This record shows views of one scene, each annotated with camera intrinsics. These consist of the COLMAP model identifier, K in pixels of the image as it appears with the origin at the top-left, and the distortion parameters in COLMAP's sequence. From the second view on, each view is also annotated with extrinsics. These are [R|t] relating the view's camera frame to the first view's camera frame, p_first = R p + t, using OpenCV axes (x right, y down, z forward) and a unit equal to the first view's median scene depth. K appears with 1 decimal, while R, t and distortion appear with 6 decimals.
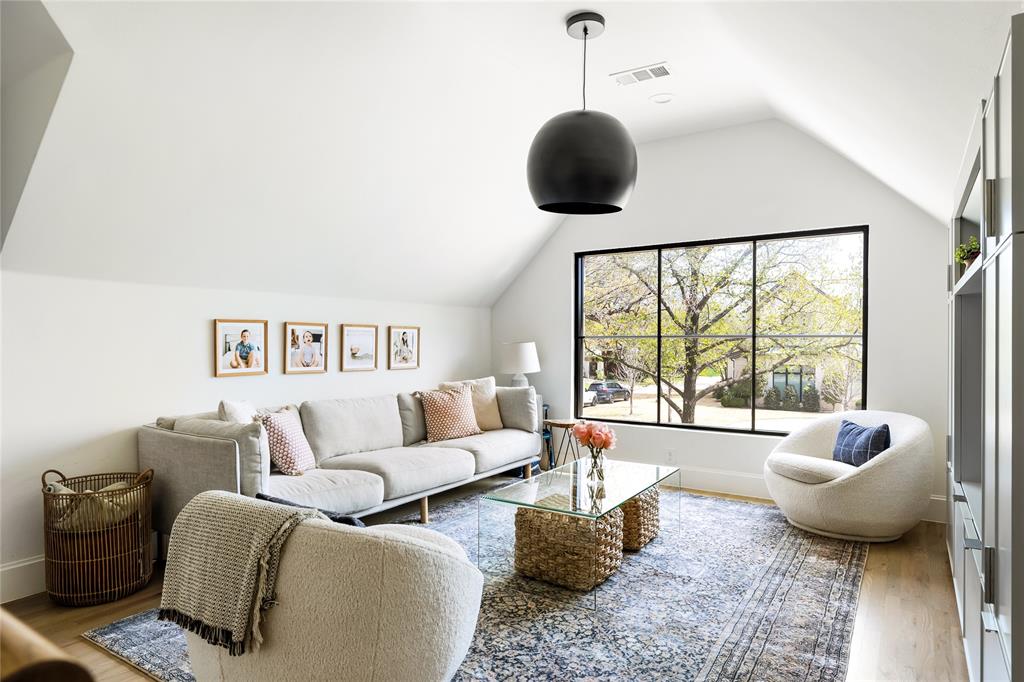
lens RADIAL K [[612.1, 0, 510.4], [0, 612.1, 343.3], [0, 0, 1]] dist [0.004419, 0.000628]
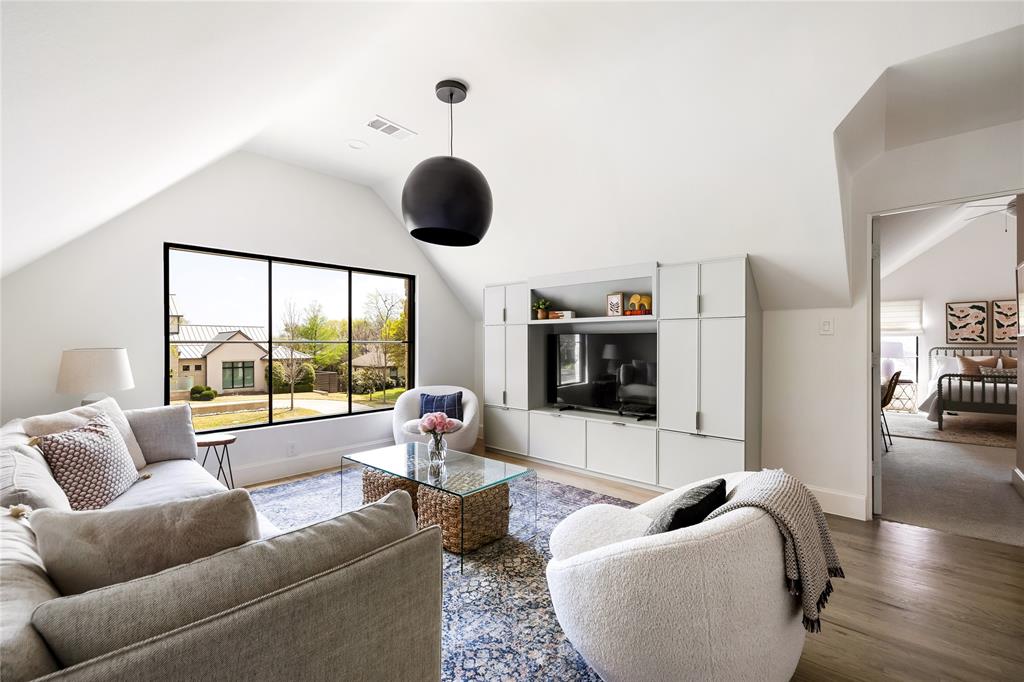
lens RADIAL K [[439.3, 0, 511.1], [0, 439.3, 342.0], [0, 0, 1]] dist [0.004150, 0.000741]
pose [[0.151172, 0.001989, 0.988505, -0.704169], [0.007476, 0.999967, -0.003155, -0.008389], [-0.988479, 0.007867, 0.151152, 0.719409]]
